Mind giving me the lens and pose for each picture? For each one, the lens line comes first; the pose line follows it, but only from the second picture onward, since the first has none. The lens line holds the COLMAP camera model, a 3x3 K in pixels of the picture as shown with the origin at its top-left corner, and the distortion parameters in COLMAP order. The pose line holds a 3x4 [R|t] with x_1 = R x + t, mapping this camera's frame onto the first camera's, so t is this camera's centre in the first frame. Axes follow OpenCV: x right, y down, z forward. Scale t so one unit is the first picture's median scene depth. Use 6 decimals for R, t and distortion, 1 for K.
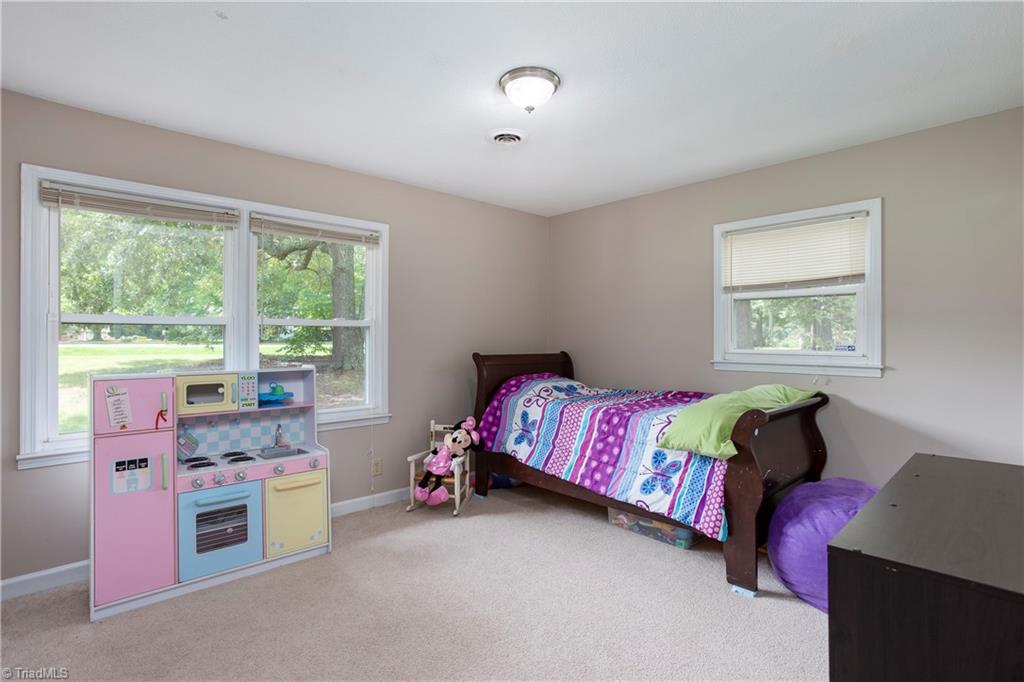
lens RADIAL K [[498.8, 0, 509.3], [0, 498.8, 335.6], [0, 0, 1]] dist [-0.051949, 0.032560]
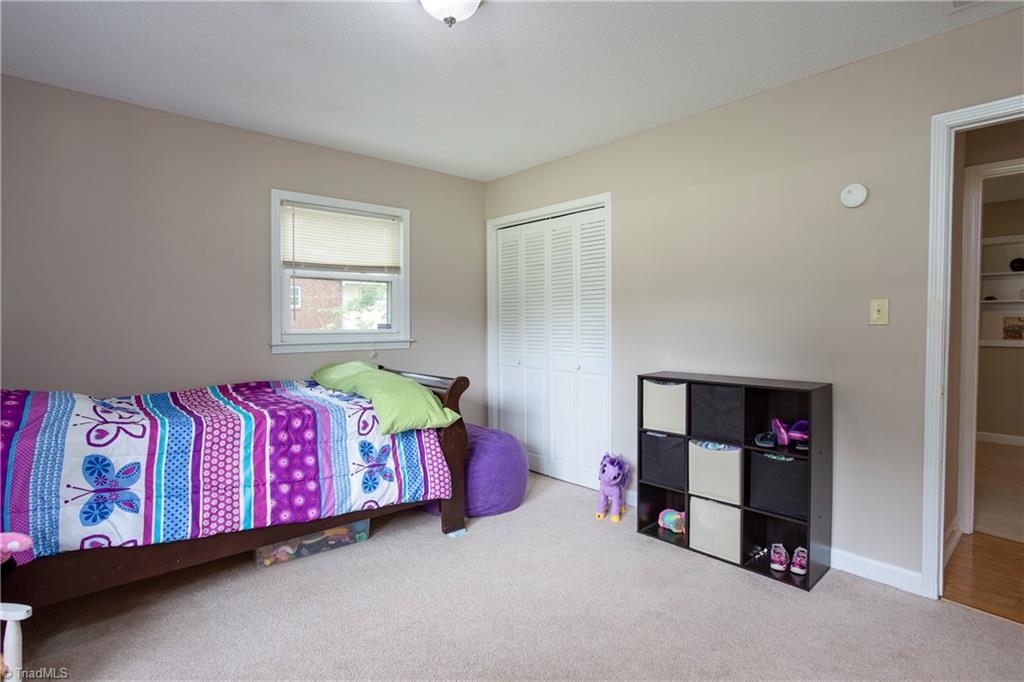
lens RADIAL K [[498.8, 0, 509.3], [0, 498.8, 335.6], [0, 0, 1]] dist [-0.051949, 0.032560]
pose [[0.053286, -0.028659, 0.998168, -0.532675], [-0.002537, 0.999581, 0.028835, 0.012612], [-0.998576, -0.004068, 0.053191, 0.638002]]
